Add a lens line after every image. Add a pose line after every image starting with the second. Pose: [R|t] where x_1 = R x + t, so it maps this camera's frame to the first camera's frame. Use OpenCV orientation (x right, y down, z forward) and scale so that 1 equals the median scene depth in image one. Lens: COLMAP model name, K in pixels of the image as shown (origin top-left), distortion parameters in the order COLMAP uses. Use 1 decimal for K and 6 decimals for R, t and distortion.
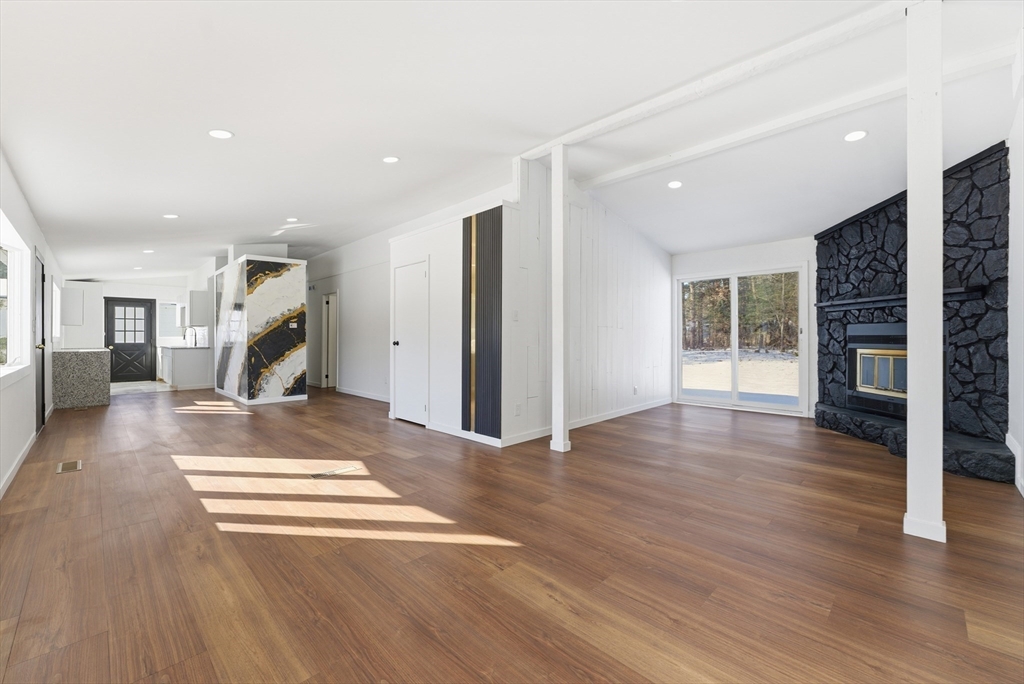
lens RADIAL K [[417.9, 0, 510.6], [0, 417.9, 340.3], [0, 0, 1]] dist [-0.002052, 0.000111]
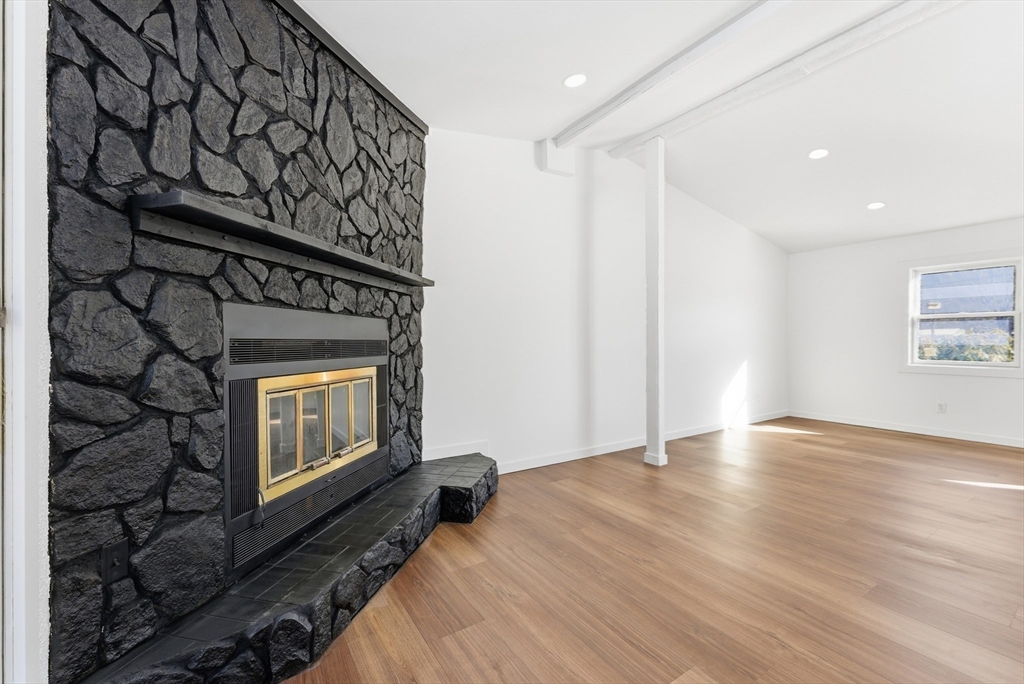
lens RADIAL K [[417.9, 0, 512.7], [0, 417.9, 341.9], [0, 0, 1]] dist [-0.002052, 0.000111]
pose [[-0.981293, -0.000833, 0.192516, 0.527787], [0.000519, 0.999976, 0.006972, -0.010633], [-0.192517, 0.006942, -0.981269, 1.198271]]
